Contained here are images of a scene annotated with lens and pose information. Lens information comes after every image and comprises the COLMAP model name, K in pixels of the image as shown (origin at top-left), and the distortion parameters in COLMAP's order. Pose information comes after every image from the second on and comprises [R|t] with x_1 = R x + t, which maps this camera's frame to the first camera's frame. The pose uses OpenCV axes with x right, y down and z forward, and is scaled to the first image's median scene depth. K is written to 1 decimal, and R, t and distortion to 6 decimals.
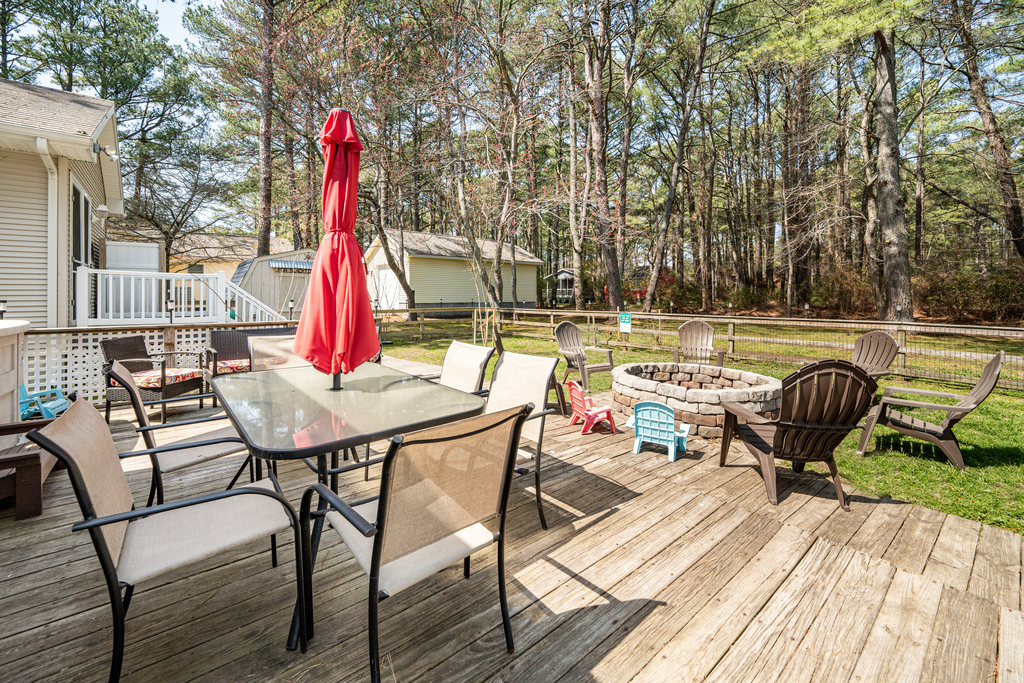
lens RADIAL K [[414.2, 0, 513.3], [0, 414.2, 320.6], [0, 0, 1]] dist [-0.003725, -0.000254]
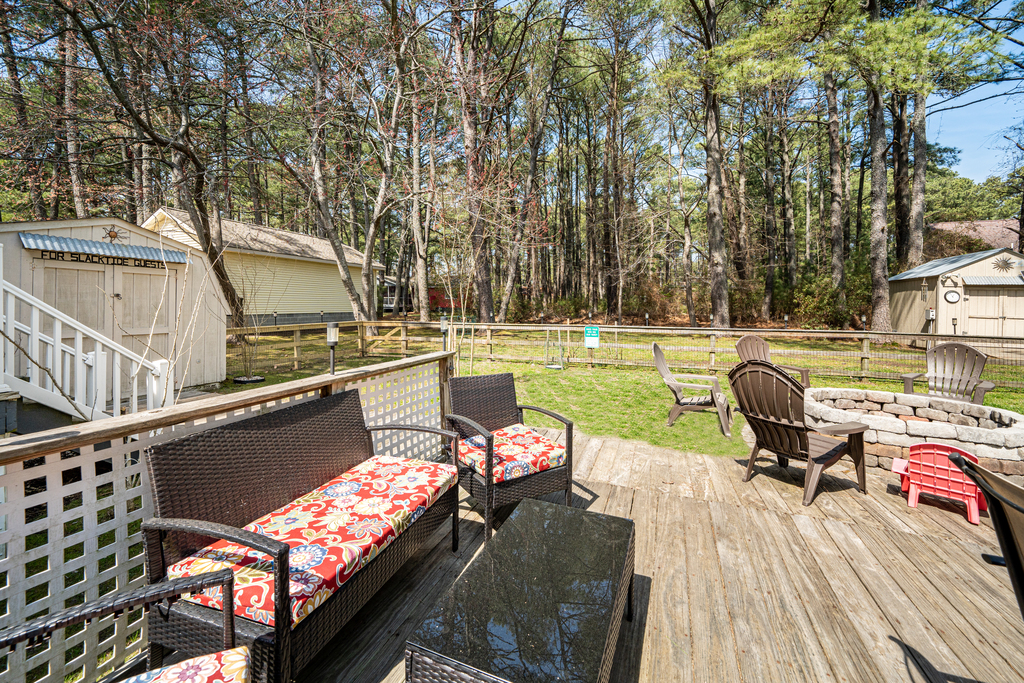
lens RADIAL K [[414.2, 0, 513.3], [0, 414.2, 320.6], [0, 0, 1]] dist [-0.003725, -0.000254]
pose [[0.884377, -0.013915, 0.466566, -0.200924], [0.024101, 0.999584, -0.015872, -0.013473], [-0.466151, 0.025281, 0.884344, 0.197662]]
